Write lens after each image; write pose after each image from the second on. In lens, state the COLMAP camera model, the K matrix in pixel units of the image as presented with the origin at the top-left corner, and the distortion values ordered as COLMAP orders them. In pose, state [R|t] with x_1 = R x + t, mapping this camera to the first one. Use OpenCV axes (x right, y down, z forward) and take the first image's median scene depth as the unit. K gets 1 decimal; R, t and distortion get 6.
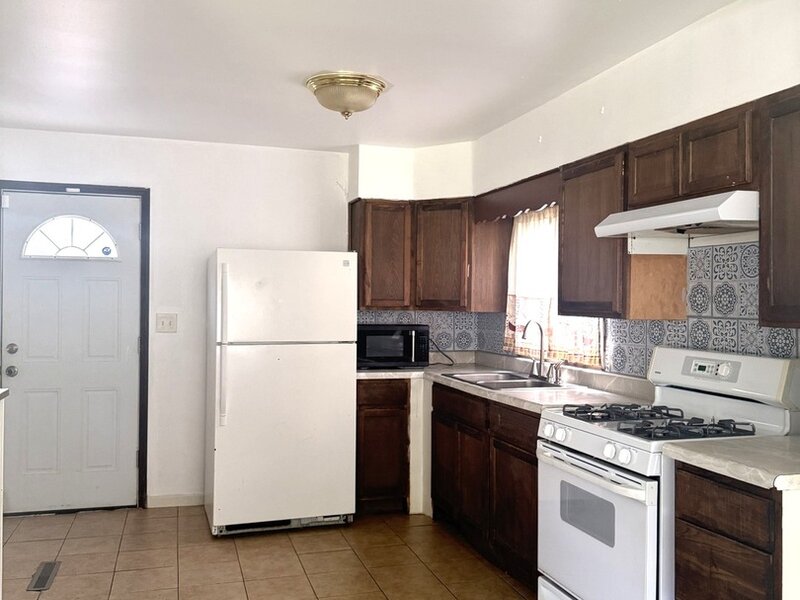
lens RADIAL K [[747.9, 0, 400.0], [0, 747.9, 300.0], [0, 0, 1]] dist [0.163413, -0.336134]
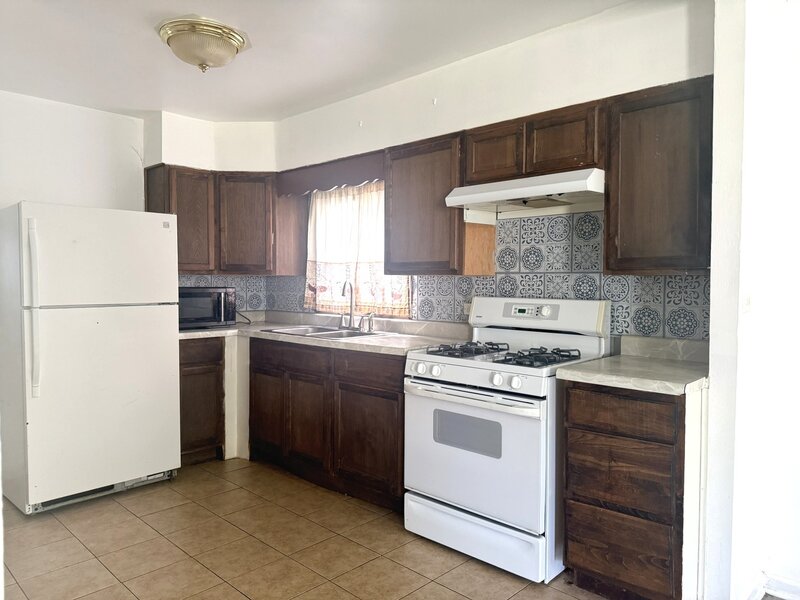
lens RADIAL K [[564.7, 0, 396.2], [0, 564.7, 301.5], [0, 0, 1]] dist [0.102933, -0.135304]
pose [[0.873704, -0.023148, 0.485906, -0.205979], [0.002542, 0.999071, 0.043025, 0.024142], [-0.486451, -0.036357, 0.872951, 0.202503]]
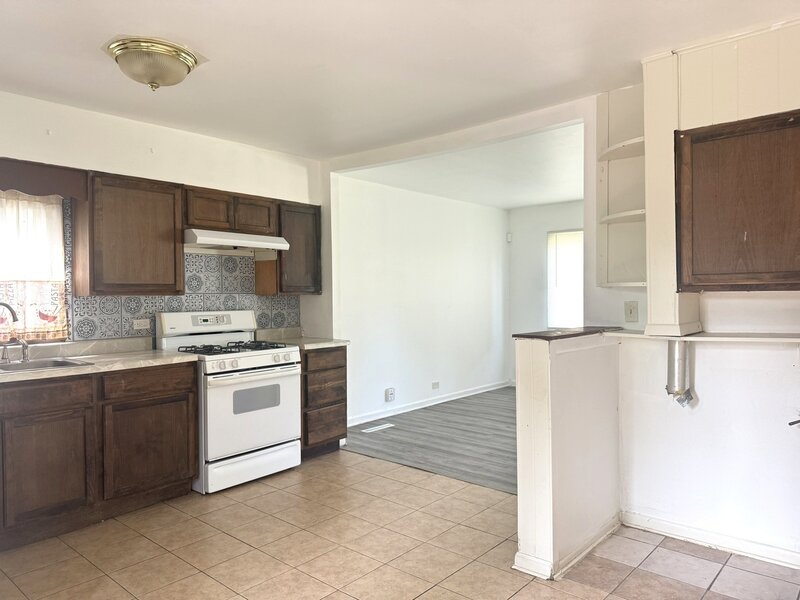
lens RADIAL K [[564.7, 0, 396.2], [0, 564.7, 301.5], [0, 0, 1]] dist [0.102933, -0.135304]
pose [[-0.531210, -0.016471, 0.847080, -0.796804], [0.003407, 0.999761, 0.021577, 0.011924], [-0.847233, 0.014348, -0.531027, 1.051908]]
